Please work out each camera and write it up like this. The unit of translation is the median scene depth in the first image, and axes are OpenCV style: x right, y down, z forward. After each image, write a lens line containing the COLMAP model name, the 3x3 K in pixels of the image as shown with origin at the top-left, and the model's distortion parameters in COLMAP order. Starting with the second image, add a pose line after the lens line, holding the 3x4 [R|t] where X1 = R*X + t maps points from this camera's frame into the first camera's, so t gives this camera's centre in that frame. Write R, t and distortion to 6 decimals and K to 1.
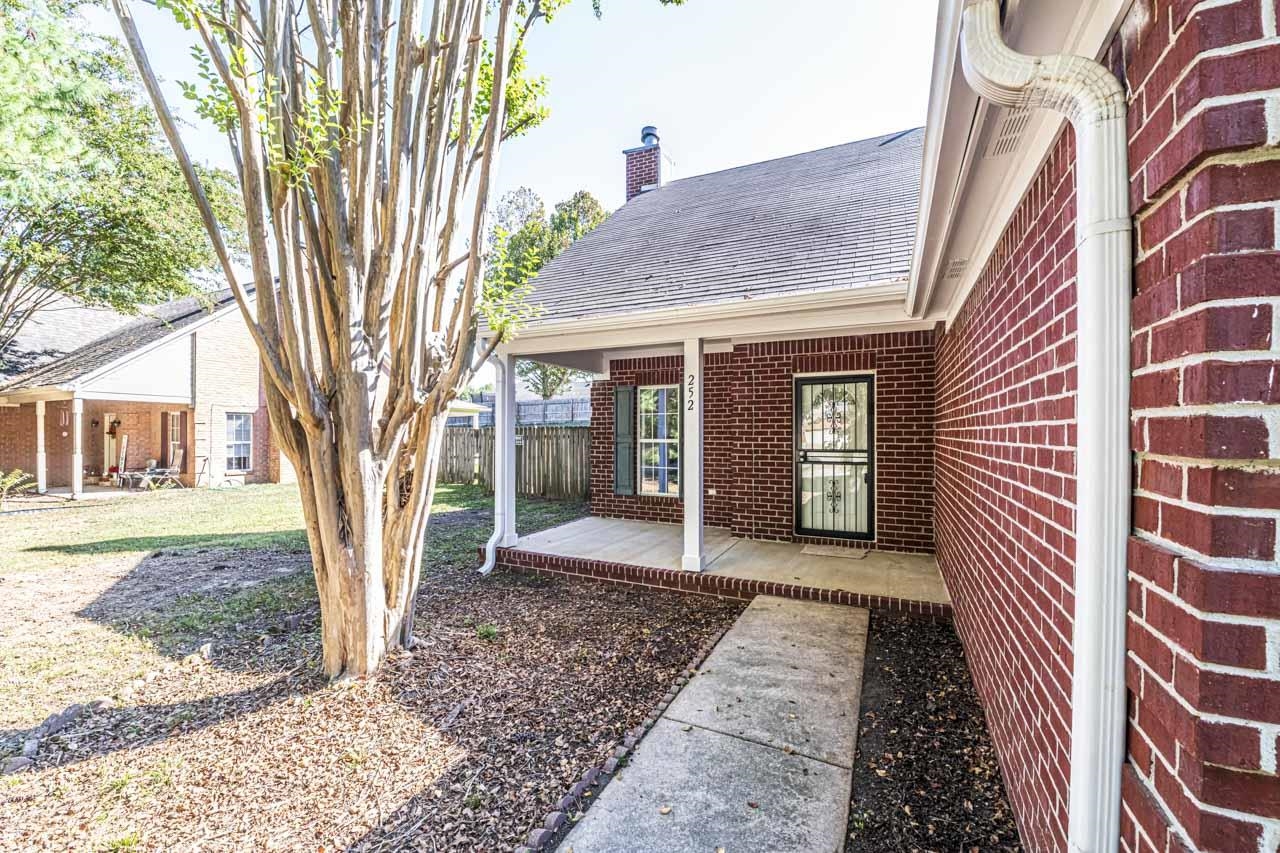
lens RADIAL K [[527.3, 0, 648.6], [0, 527.3, 424.8], [0, 0, 1]] dist [-0.011610, -0.000066]
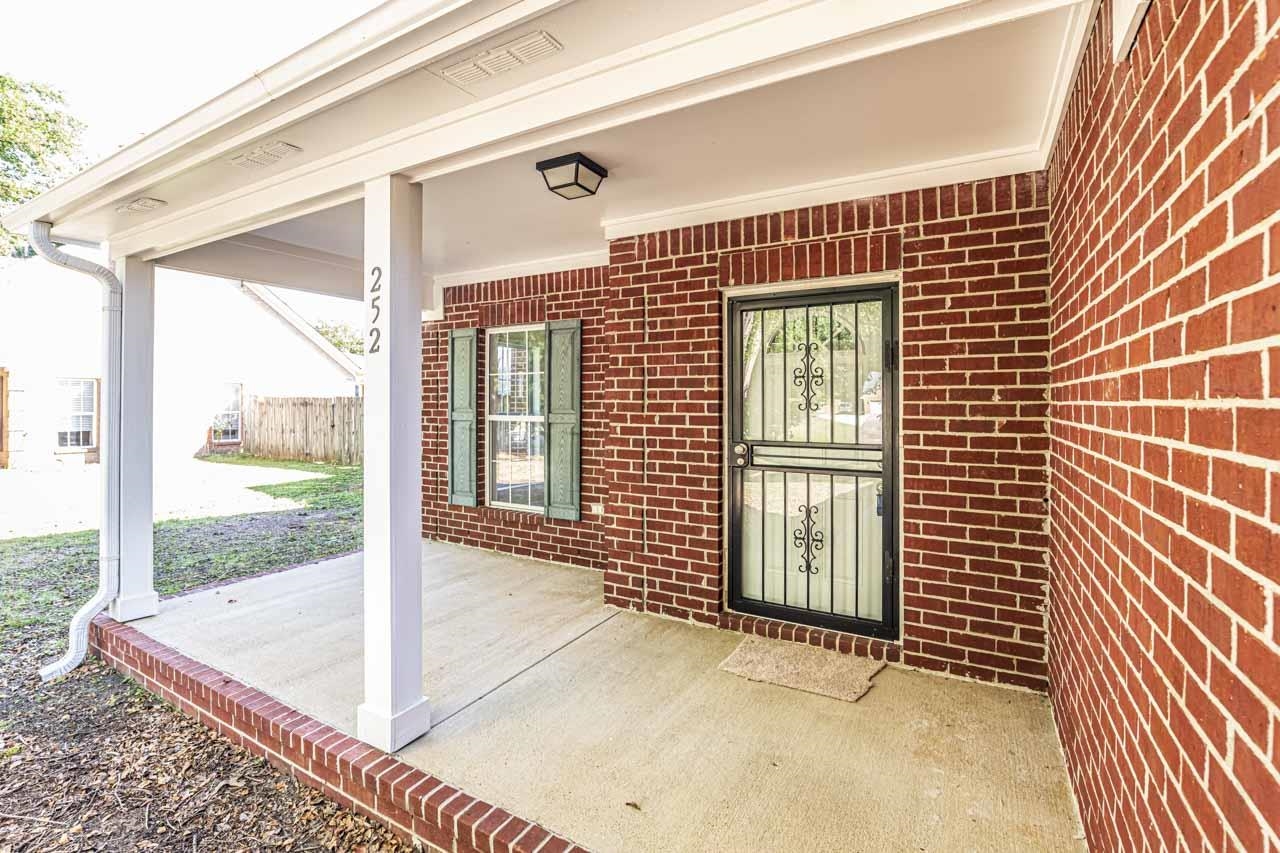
lens RADIAL K [[527.3, 0, 586.5], [0, 527.3, 393.8], [0, 0, 1]] dist [-0.011610, -0.000066]
pose [[0.981650, 0.001770, -0.190685, 0.244197], [-0.002480, 0.999991, -0.003485, 0.004465], [0.190677, 0.003893, 0.981645, 0.486963]]
